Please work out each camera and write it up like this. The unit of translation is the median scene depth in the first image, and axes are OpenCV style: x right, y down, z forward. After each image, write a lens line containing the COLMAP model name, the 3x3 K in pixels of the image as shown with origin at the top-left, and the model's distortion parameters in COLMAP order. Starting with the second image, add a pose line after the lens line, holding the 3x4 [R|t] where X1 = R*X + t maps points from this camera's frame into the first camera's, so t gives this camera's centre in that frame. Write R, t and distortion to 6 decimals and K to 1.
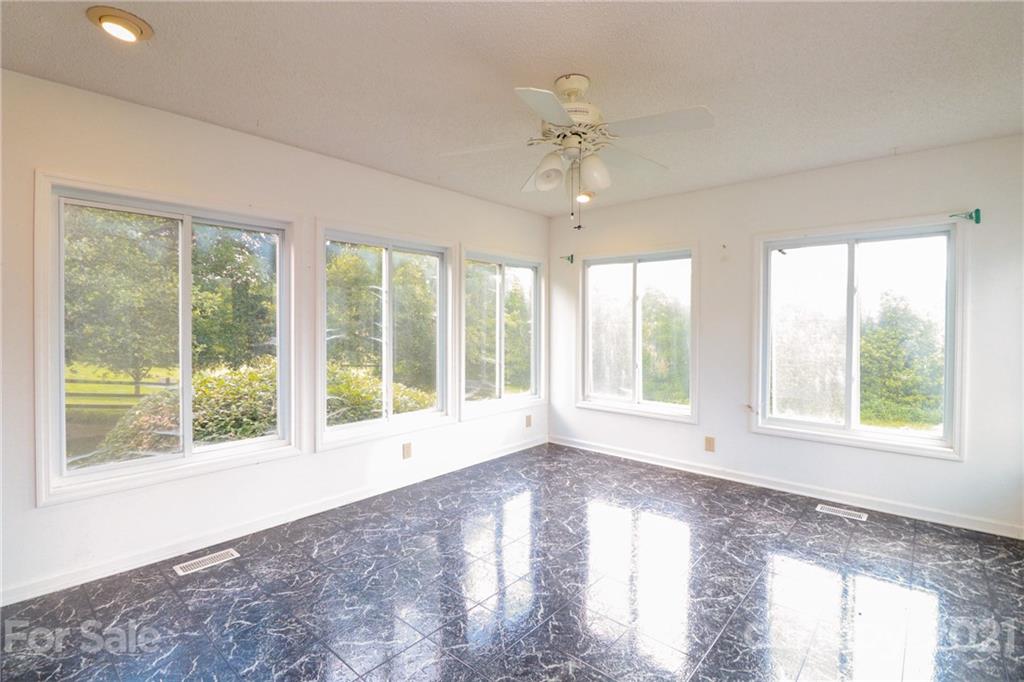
lens RADIAL K [[474.1, 0, 516.1], [0, 474.1, 327.8], [0, 0, 1]] dist [0.002283, -0.014646]
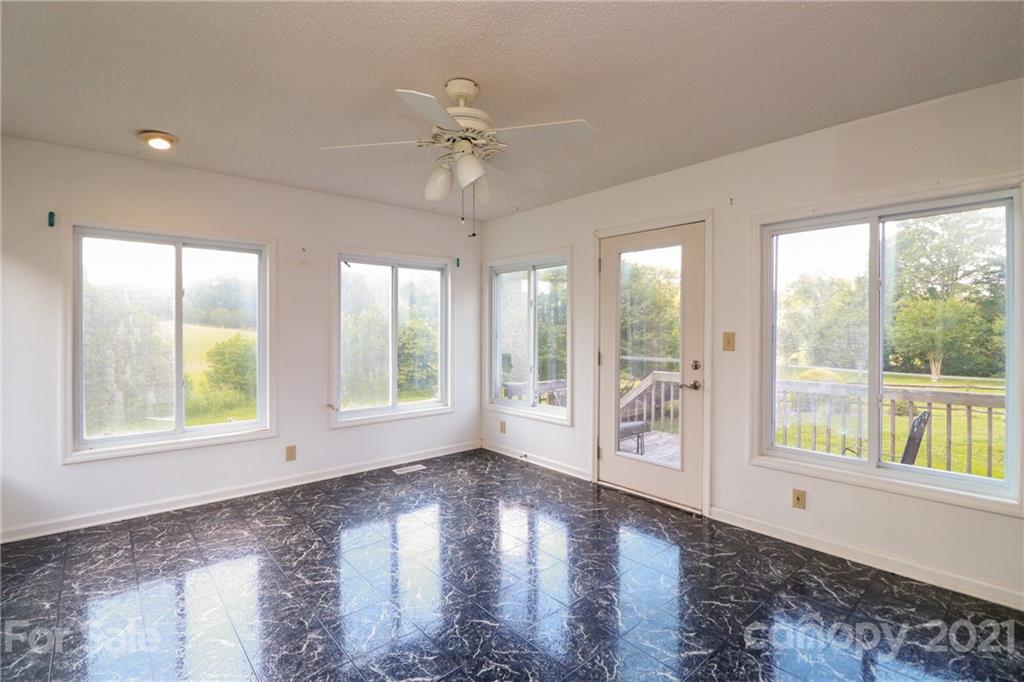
lens RADIAL K [[474.1, 0, 516.1], [0, 474.1, 327.8], [0, 0, 1]] dist [0.002283, -0.014646]
pose [[0.126582, -0.001513, 0.991955, -0.532928], [0.008003, 0.999968, 0.000504, -0.005236], [-0.991924, 0.007875, 0.126590, 0.471185]]
